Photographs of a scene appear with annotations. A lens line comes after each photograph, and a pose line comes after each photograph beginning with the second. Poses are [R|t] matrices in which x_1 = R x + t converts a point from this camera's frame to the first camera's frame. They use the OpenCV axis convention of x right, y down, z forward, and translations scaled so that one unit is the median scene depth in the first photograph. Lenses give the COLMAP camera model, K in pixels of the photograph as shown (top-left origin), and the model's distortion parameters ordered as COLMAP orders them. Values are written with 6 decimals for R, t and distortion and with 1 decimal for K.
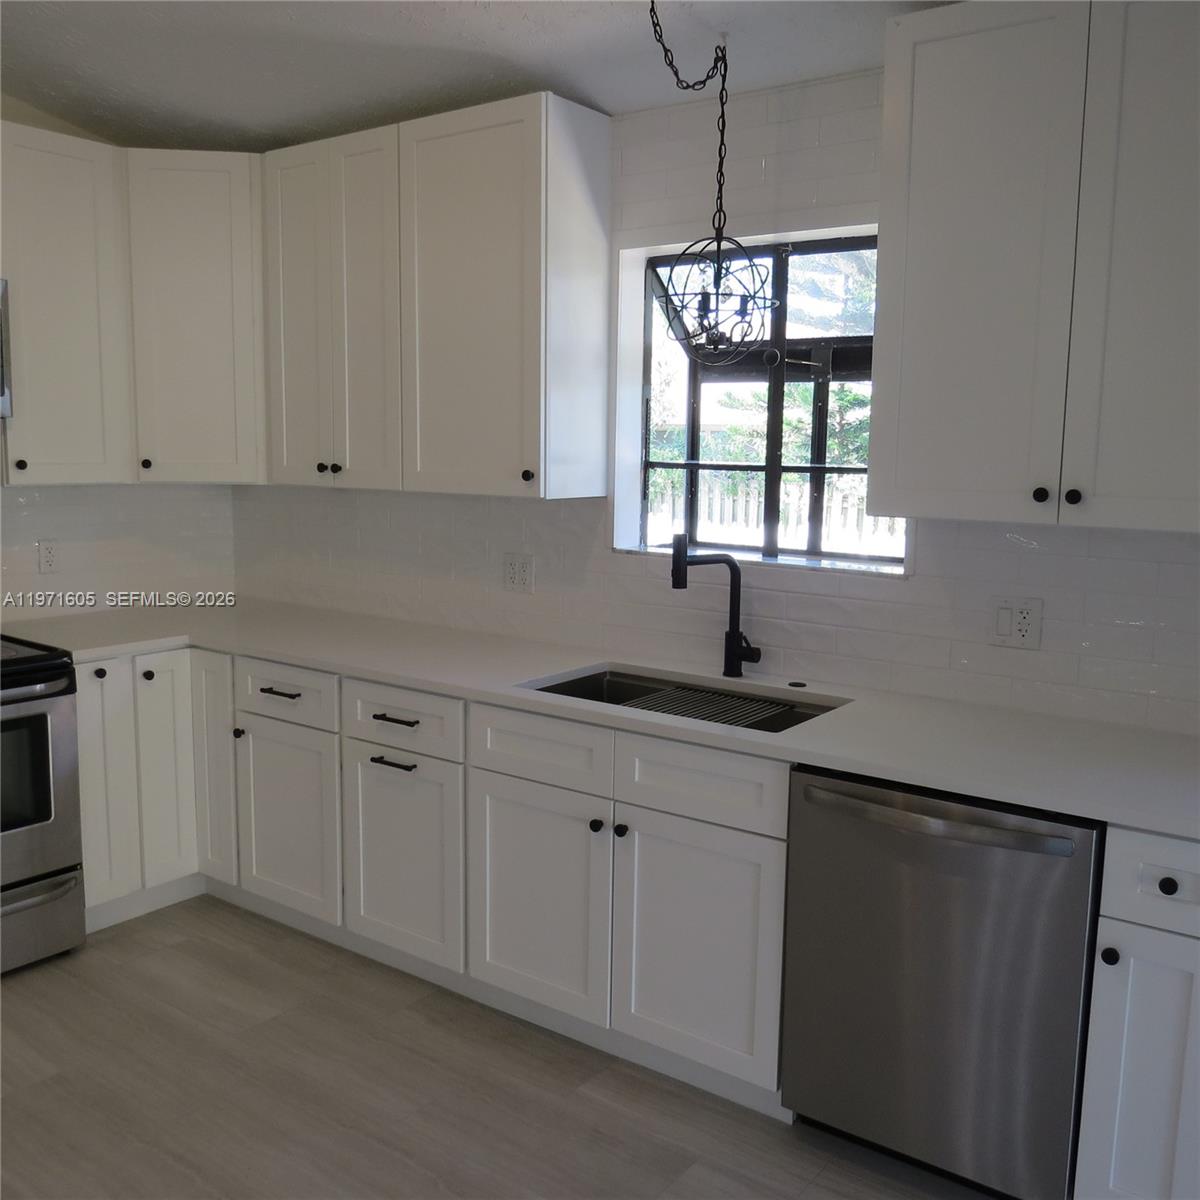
lens RADIAL K [[1138.6, 0, 600.0], [0, 1138.6, 600.0], [0, 0, 1]] dist [-0.022716, 0.004080]
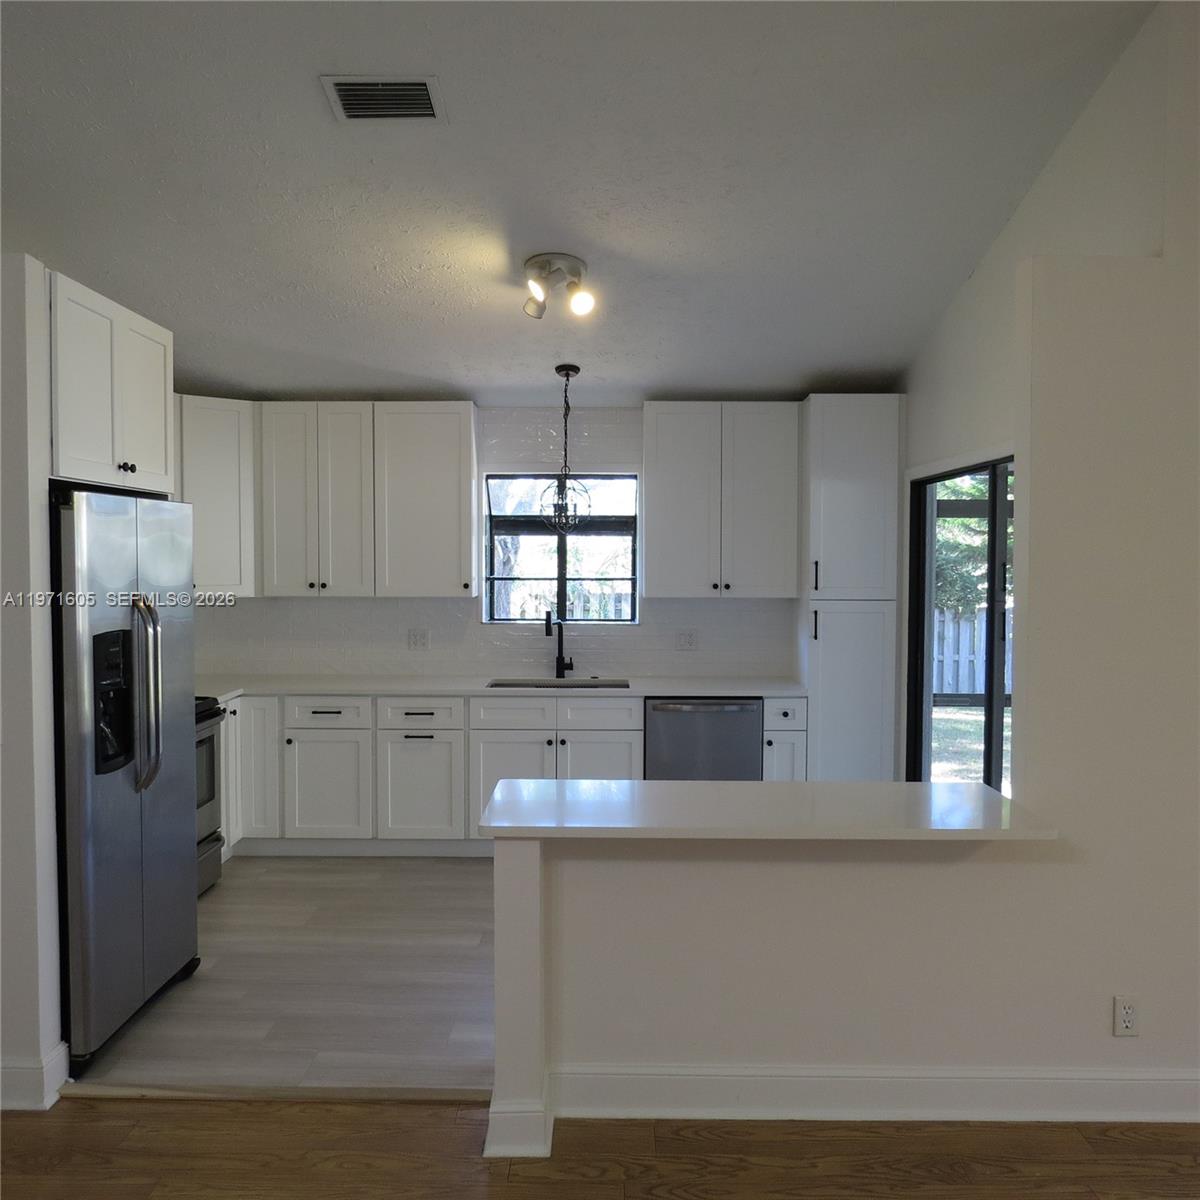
lens RADIAL K [[1138.6, 0, 600.0], [0, 1138.6, 600.0], [0, 0, 1]] dist [-0.022716, 0.004080]
pose [[0.811738, -0.038196, 0.582772, -1.031701], [0.089588, 0.994192, -0.059626, 0.055252], [-0.577110, 0.100611, 0.810446, -0.747662]]
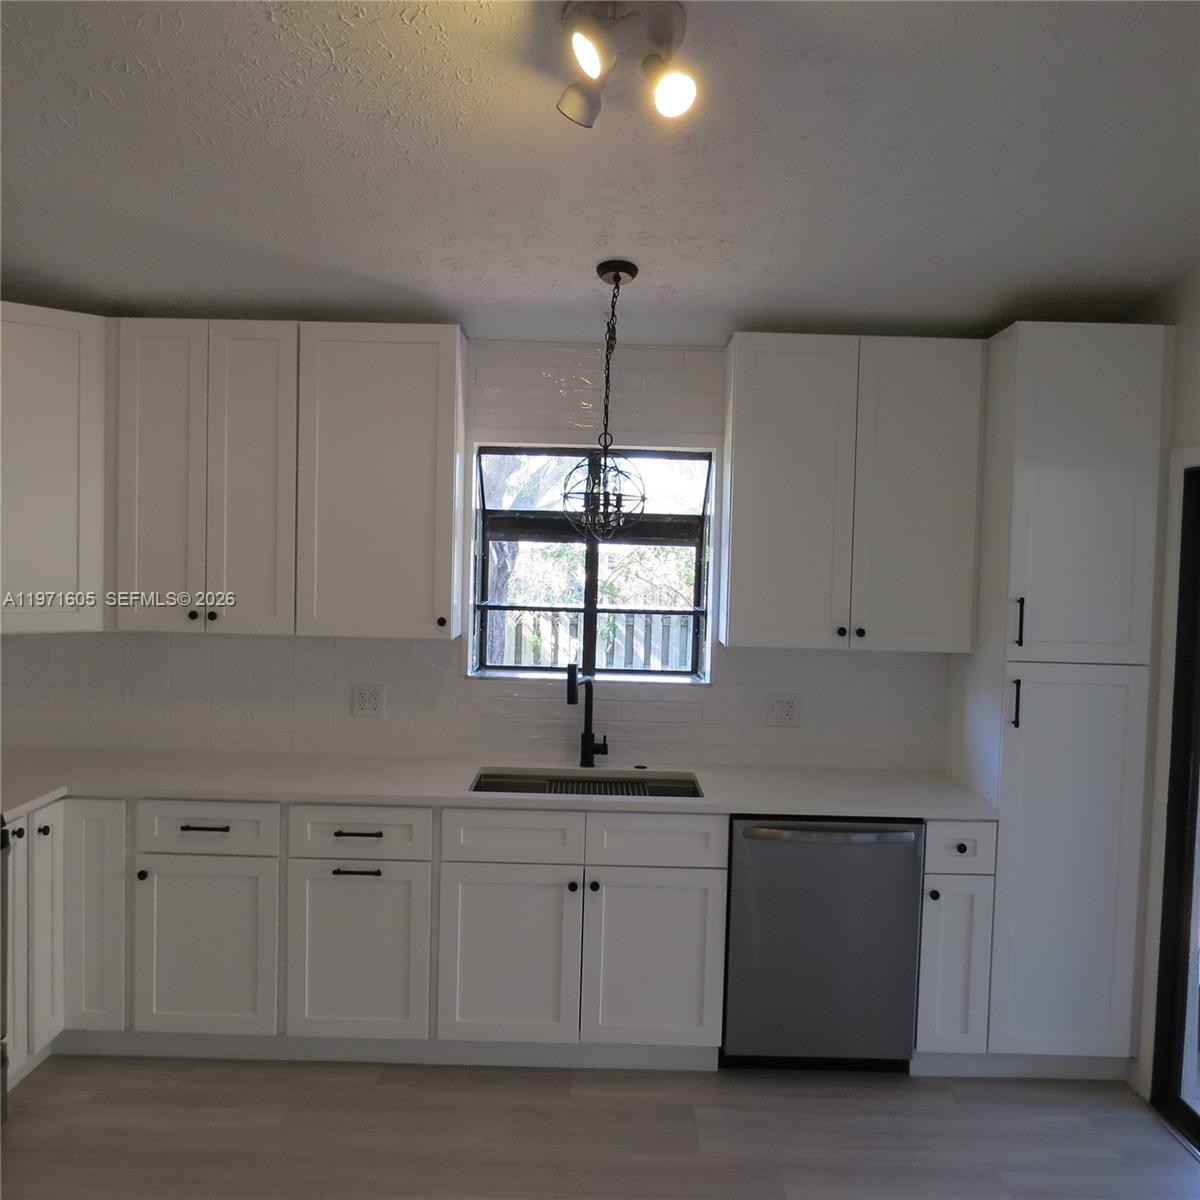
lens RADIAL K [[1138.6, 0, 600.0], [0, 1138.6, 600.0], [0, 0, 1]] dist [-0.022716, 0.004080]
pose [[0.807910, -0.019666, 0.588978, -0.651399], [0.067055, 0.996020, -0.058723, -0.048191], [-0.585479, 0.086936, 0.806013, -0.104277]]
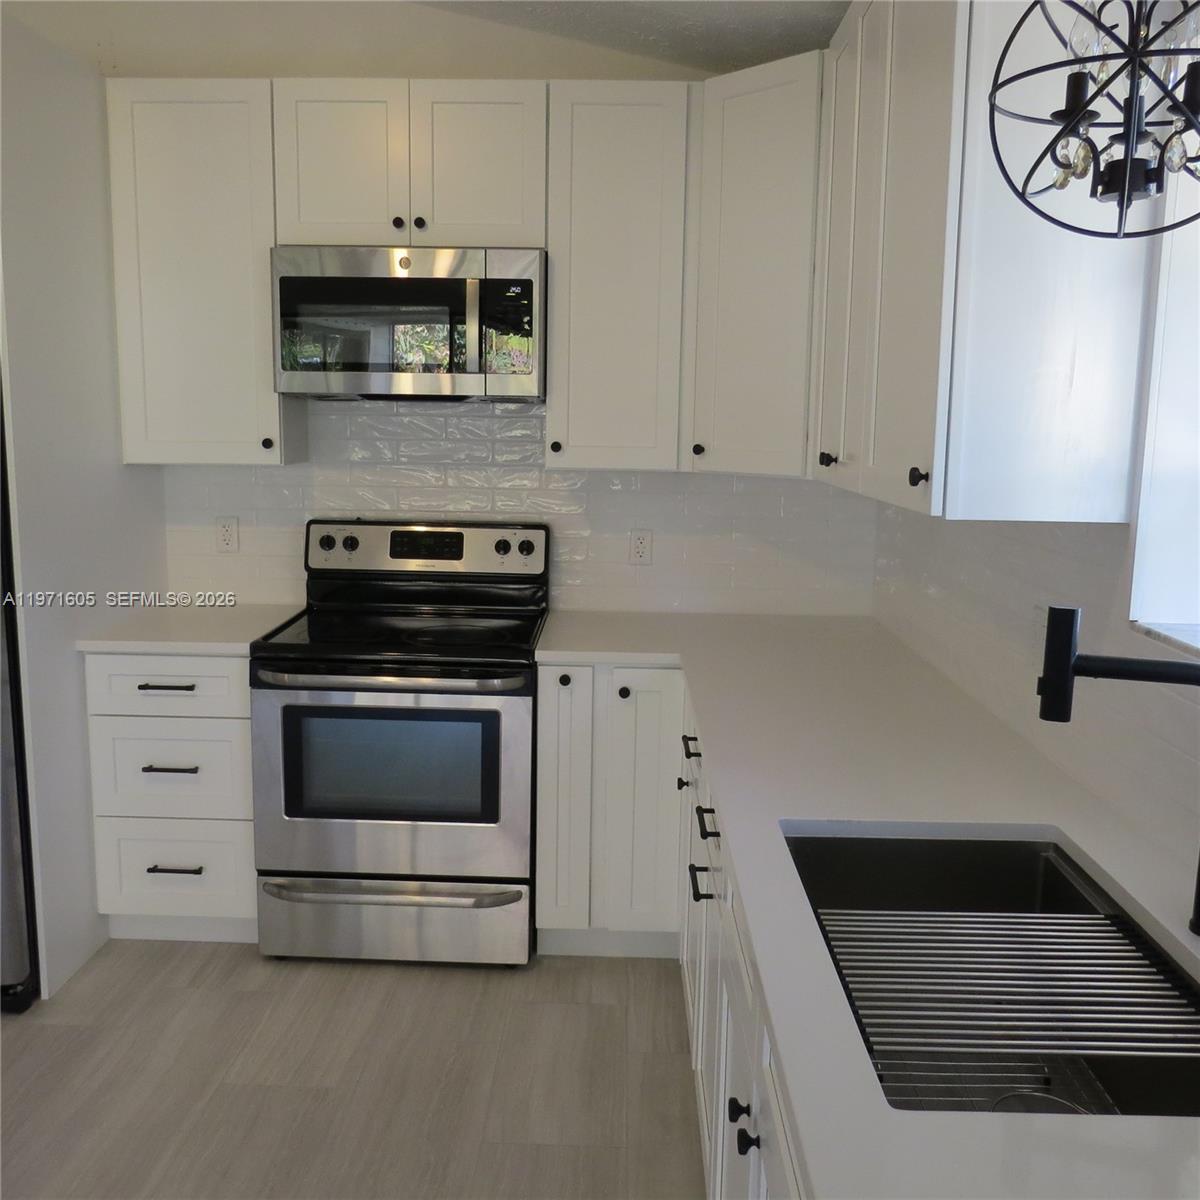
lens RADIAL K [[1138.6, 0, 600.0], [0, 1138.6, 600.0], [0, 0, 1]] dist [-0.022716, 0.004080]
pose [[0.573449, 0.122930, -0.809966, 0.320903], [-0.120904, 0.990551, 0.064739, -0.064353], [0.810271, 0.060804, 0.582893, 0.529587]]
